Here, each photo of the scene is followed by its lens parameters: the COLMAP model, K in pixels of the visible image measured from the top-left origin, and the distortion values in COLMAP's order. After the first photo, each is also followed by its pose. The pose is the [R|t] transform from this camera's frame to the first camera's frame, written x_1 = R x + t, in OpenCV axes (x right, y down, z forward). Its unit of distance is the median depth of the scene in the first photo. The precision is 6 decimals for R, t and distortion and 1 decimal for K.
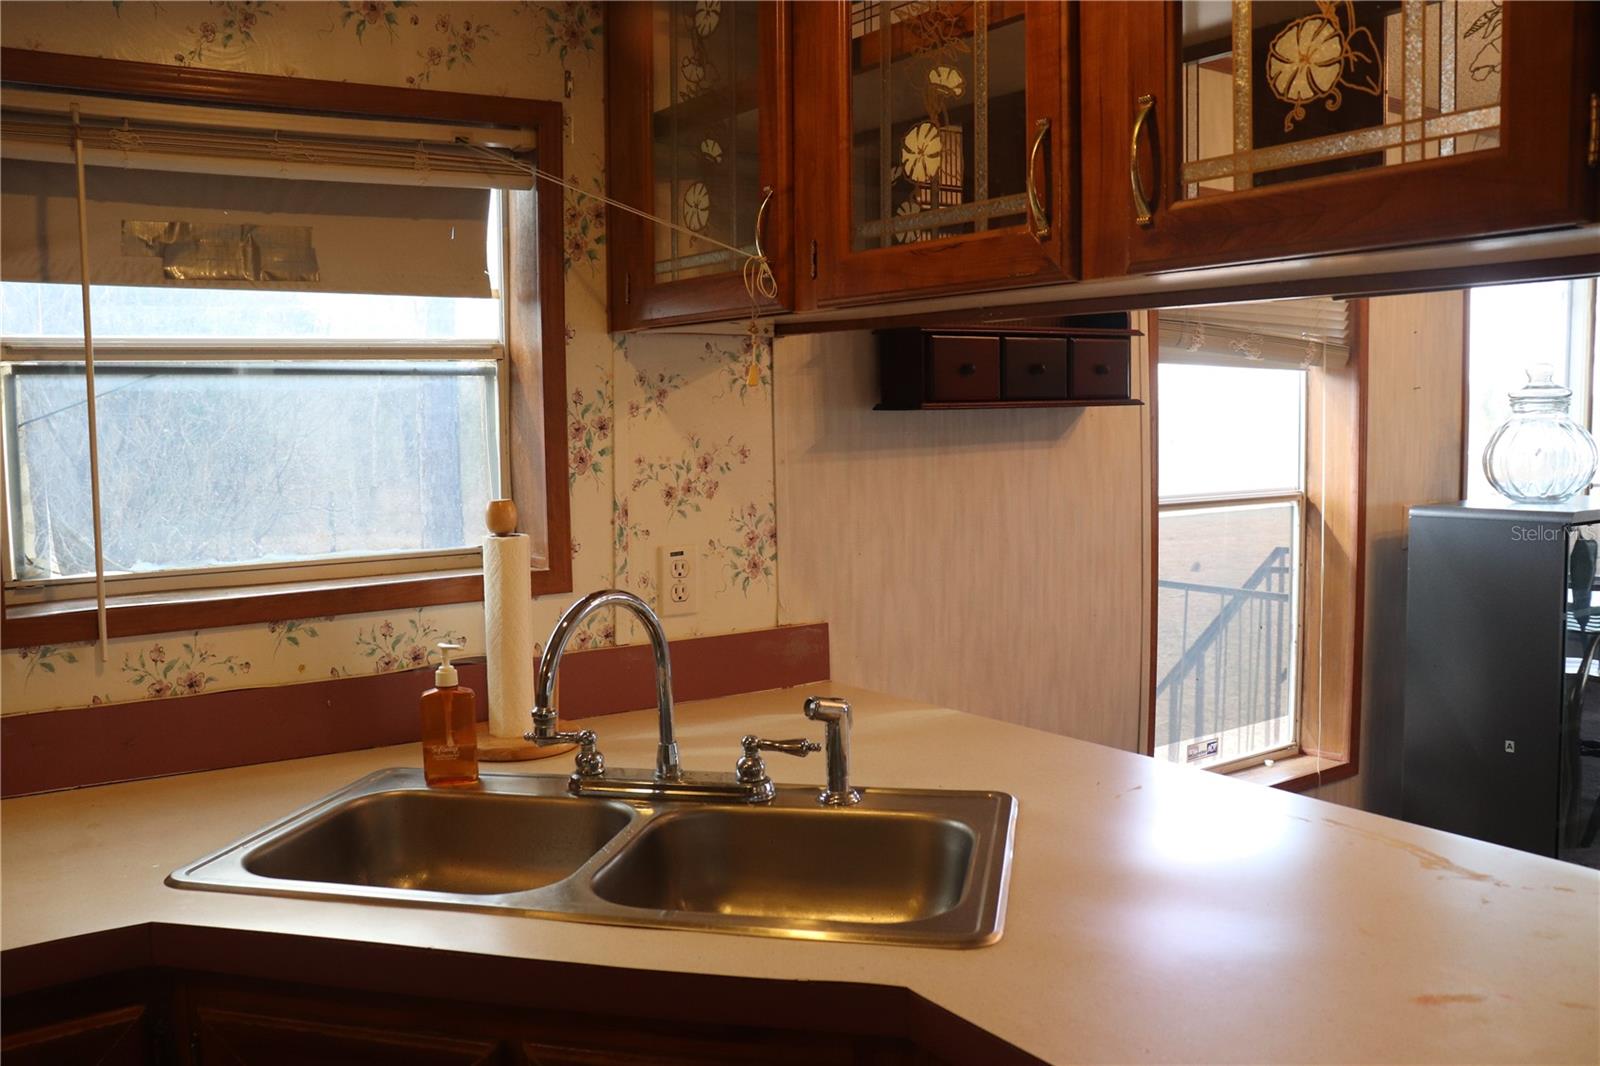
lens RADIAL K [[1324.9, 0, 800.0], [0, 1324.9, 533.0], [0, 0, 1]] dist [-0.188366, 0.163251]
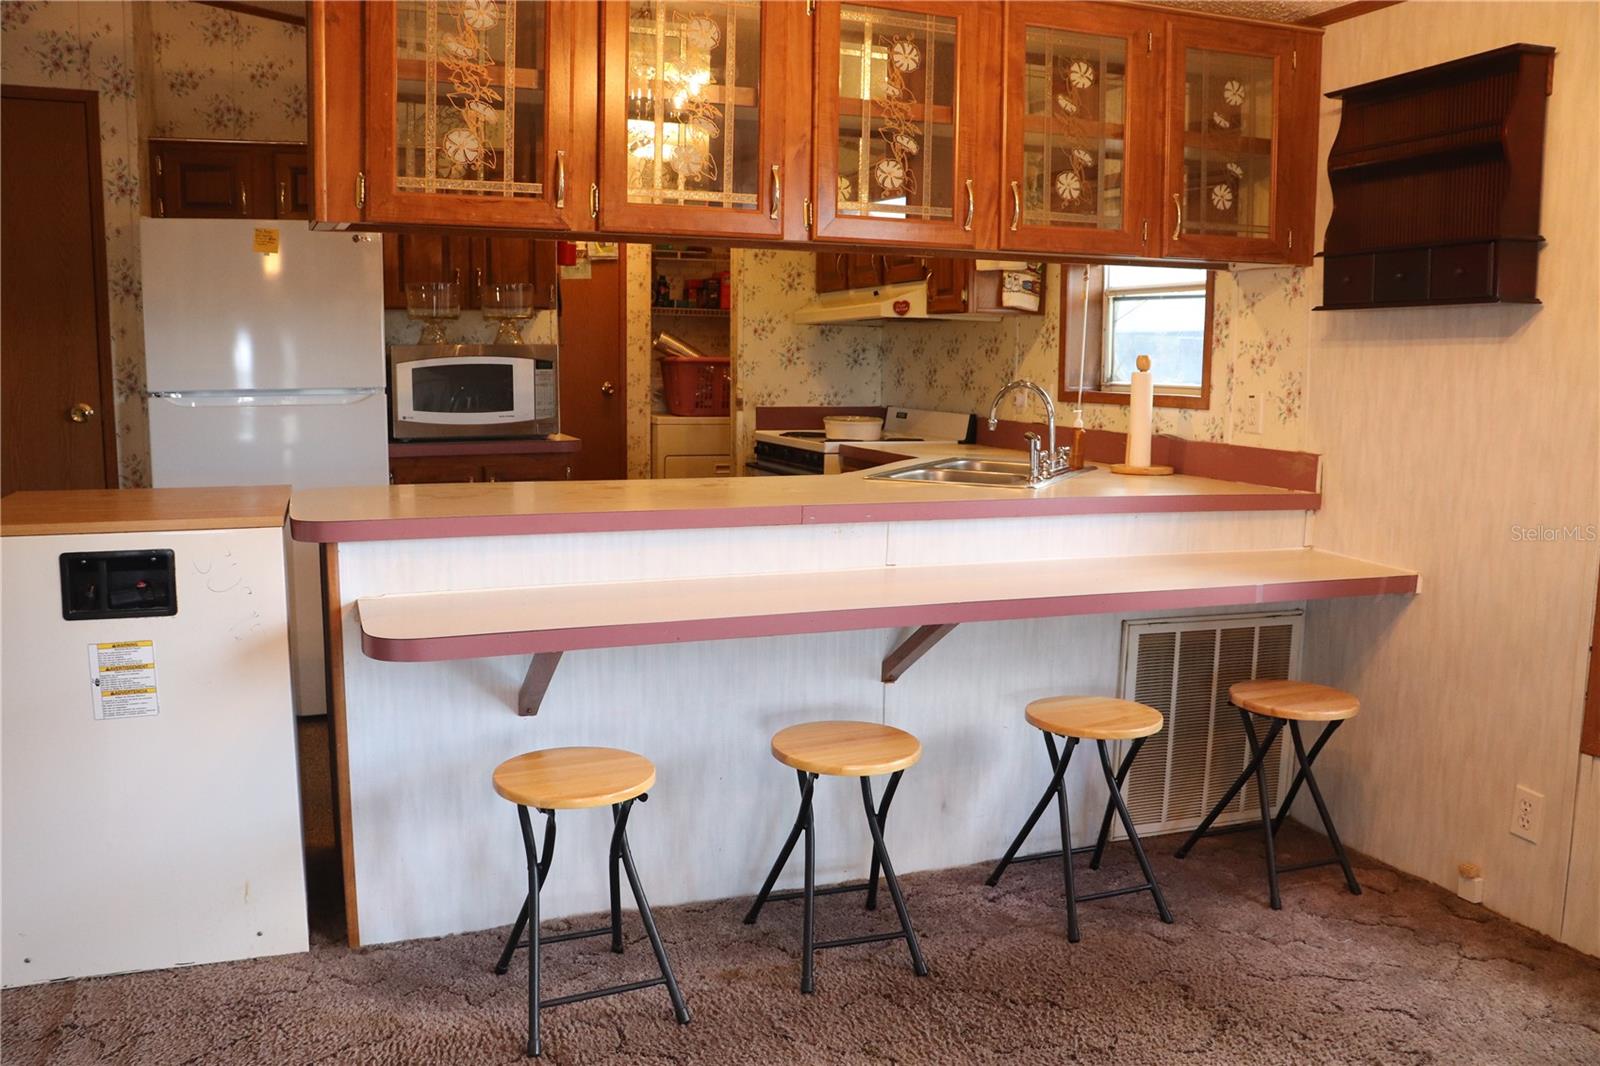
lens RADIAL K [[1324.9, 0, 800.0], [0, 1324.9, 533.0], [0, 0, 1]] dist [-0.188366, 0.163251]
pose [[-0.231015, 0.137569, -0.963175, 1.782491], [-0.099086, 0.981480, 0.163949, -0.030105], [0.967892, 0.133312, -0.213105, 0.853286]]
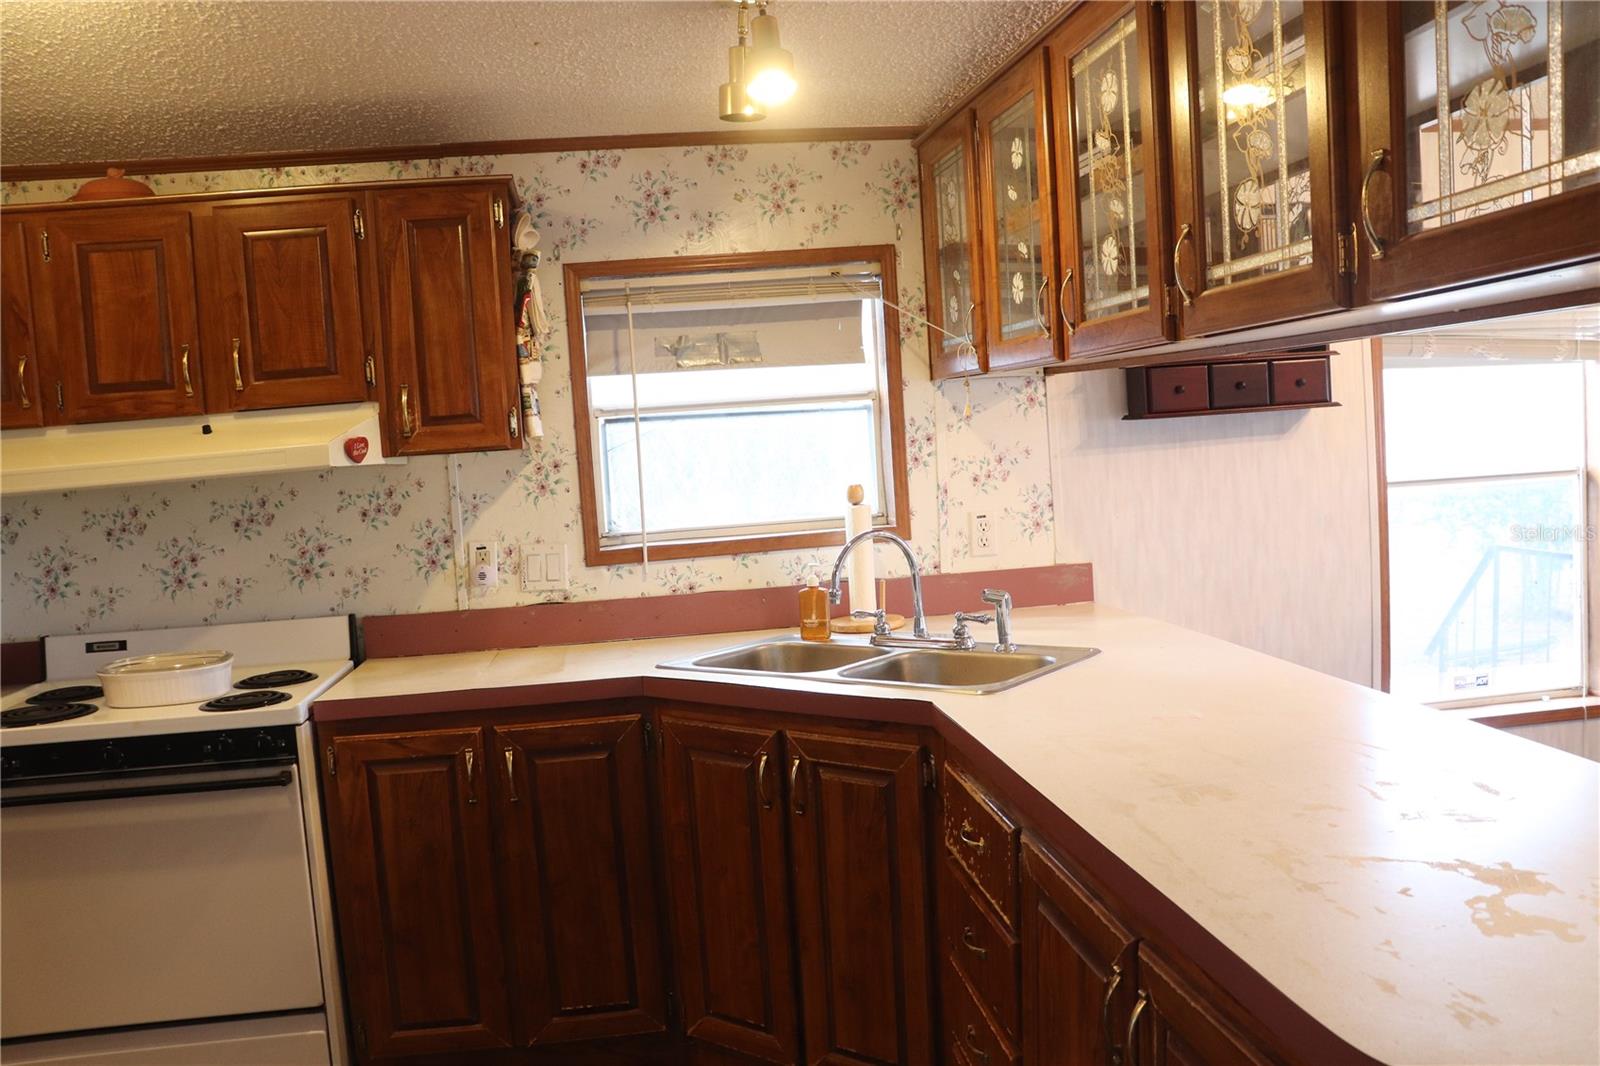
lens RADIAL K [[1324.9, 0, 800.0], [0, 1324.9, 533.0], [0, 0, 1]] dist [-0.188366, 0.163251]
pose [[0.891984, -0.007365, -0.452008, 0.450815], [0.009022, 0.999958, 0.001510, 0.032462], [0.451978, -0.005425, 0.892013, -0.539206]]
